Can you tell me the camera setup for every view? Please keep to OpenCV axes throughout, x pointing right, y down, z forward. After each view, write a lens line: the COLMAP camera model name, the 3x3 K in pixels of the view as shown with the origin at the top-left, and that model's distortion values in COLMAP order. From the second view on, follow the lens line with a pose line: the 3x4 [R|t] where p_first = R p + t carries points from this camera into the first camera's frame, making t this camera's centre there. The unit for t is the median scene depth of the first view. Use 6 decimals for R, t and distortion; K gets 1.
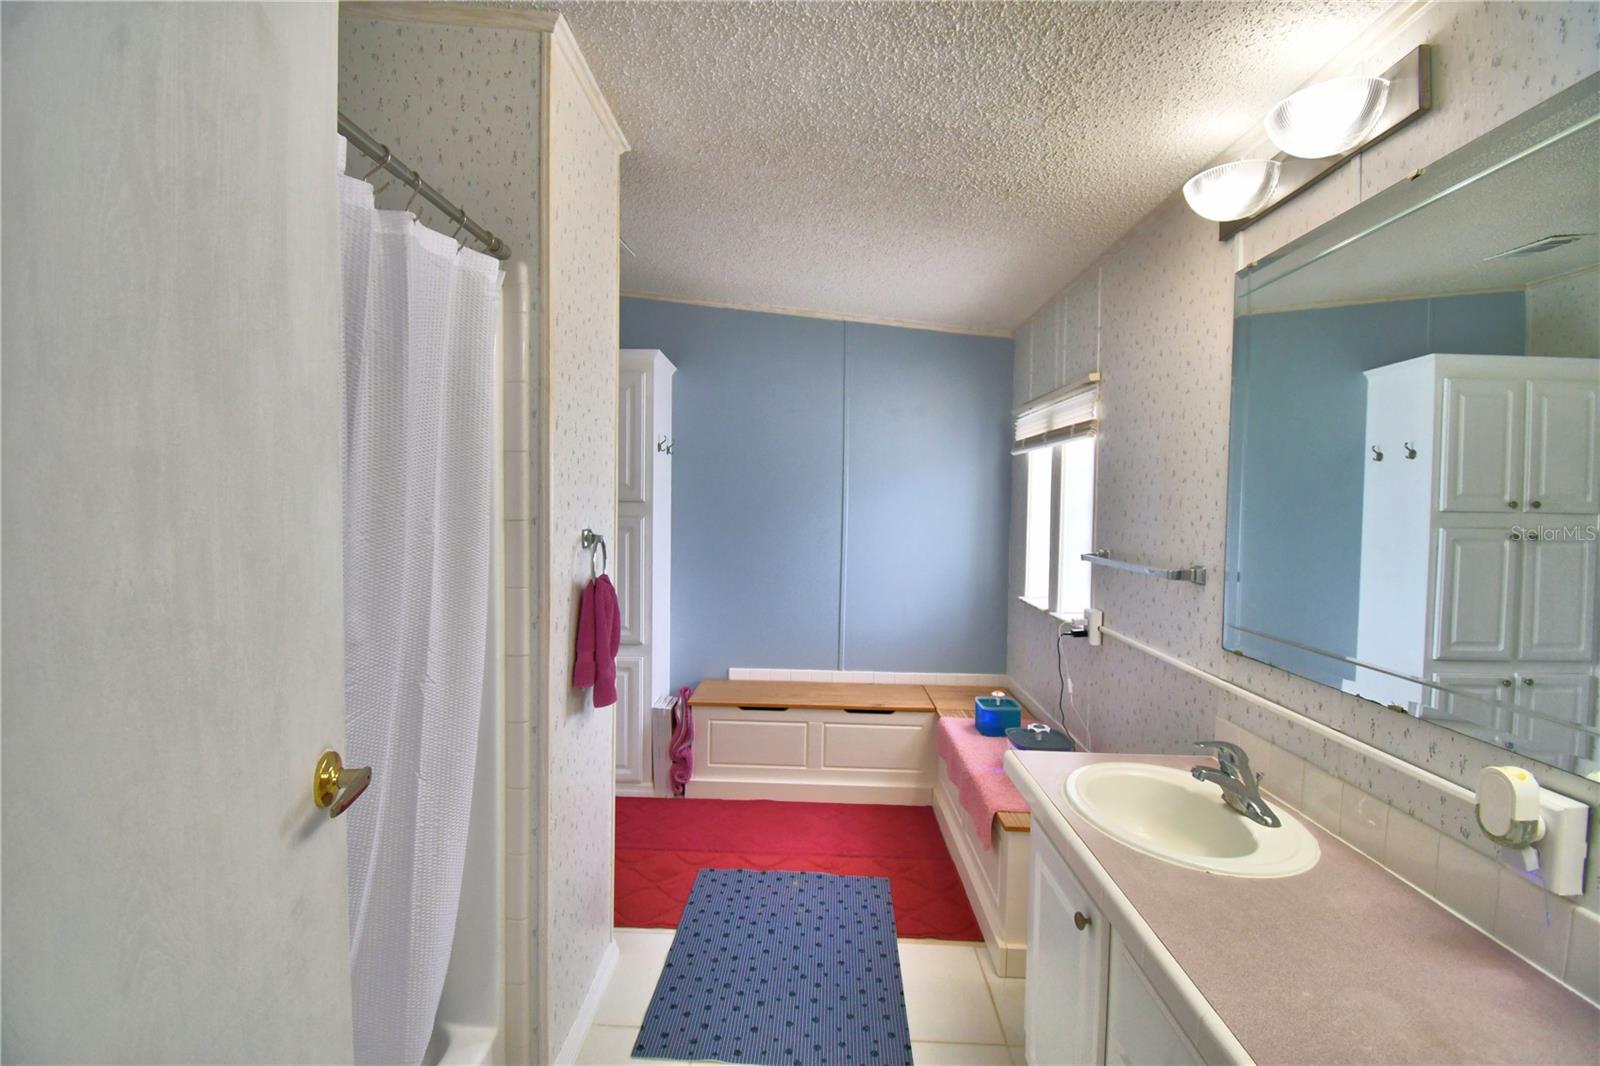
lens RADIAL K [[702.8, 0, 786.1], [0, 702.8, 527.8], [0, 0, 1]] dist [0.014147, -0.022324]
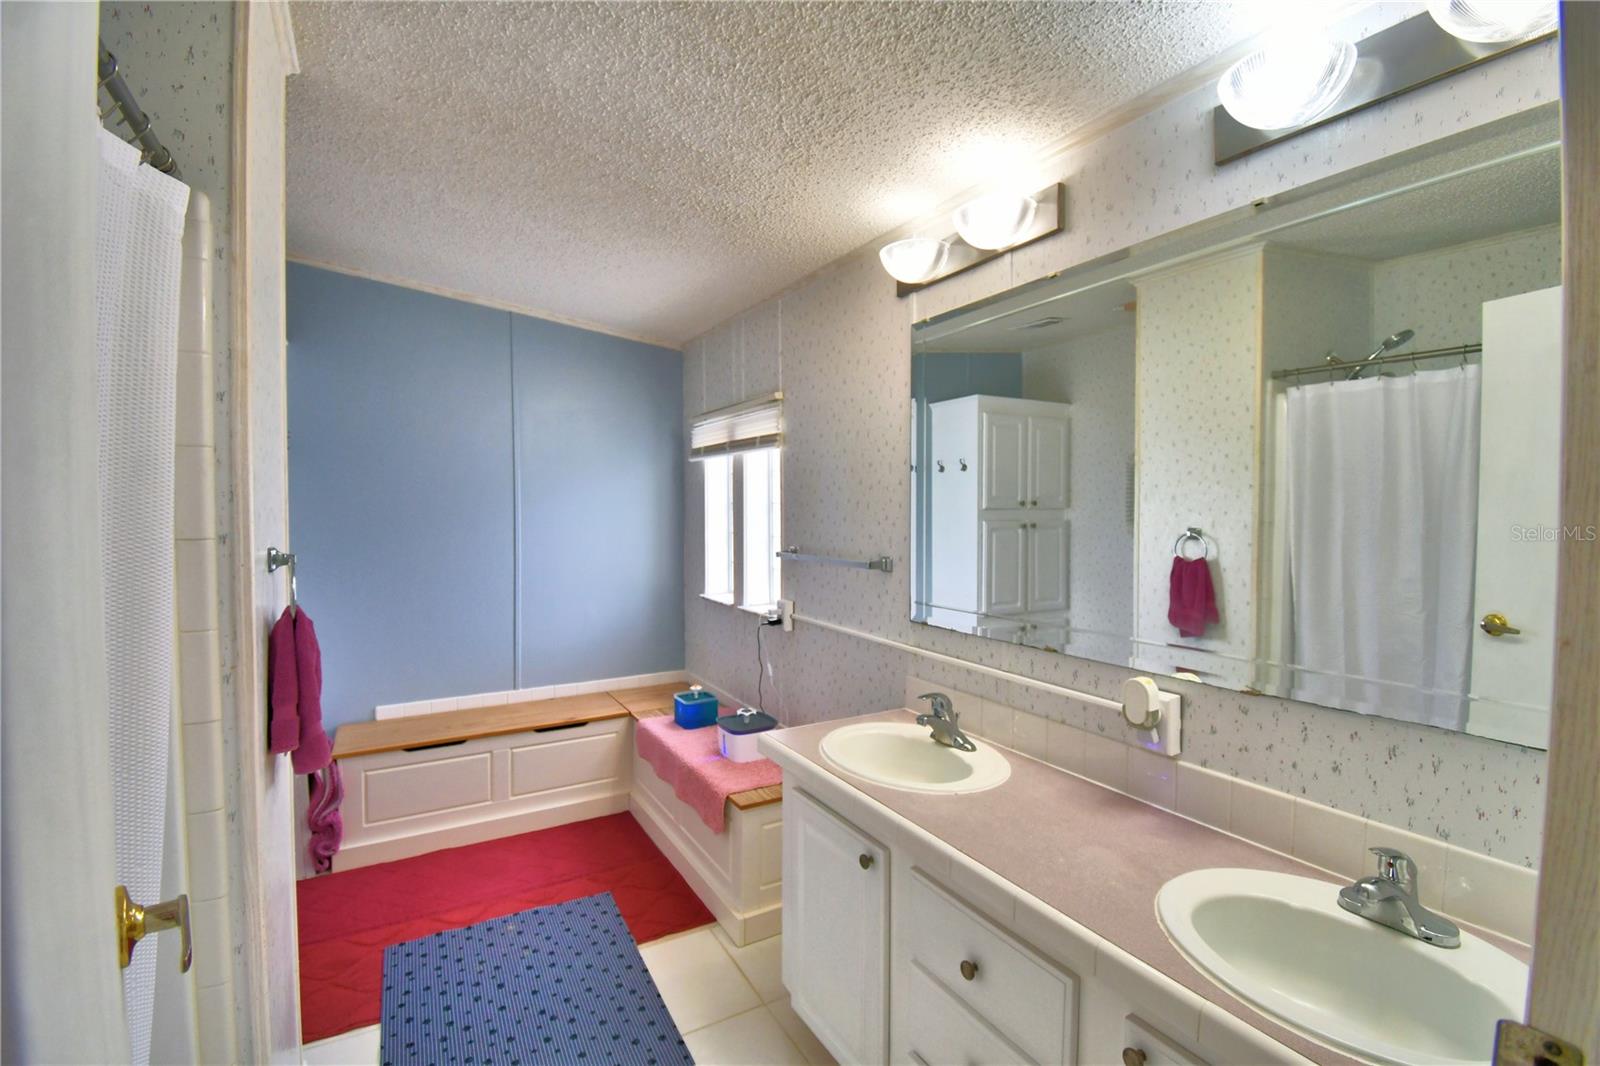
lens RADIAL K [[702.8, 0, 793.9], [0, 702.8, 527.1], [0, 0, 1]] dist [0.014147, -0.022324]
pose [[0.847088, -0.026649, 0.530785, -0.206802], [0.029326, 0.999564, 0.003383, -0.006493], [-0.530644, 0.012700, 0.847500, 0.039143]]
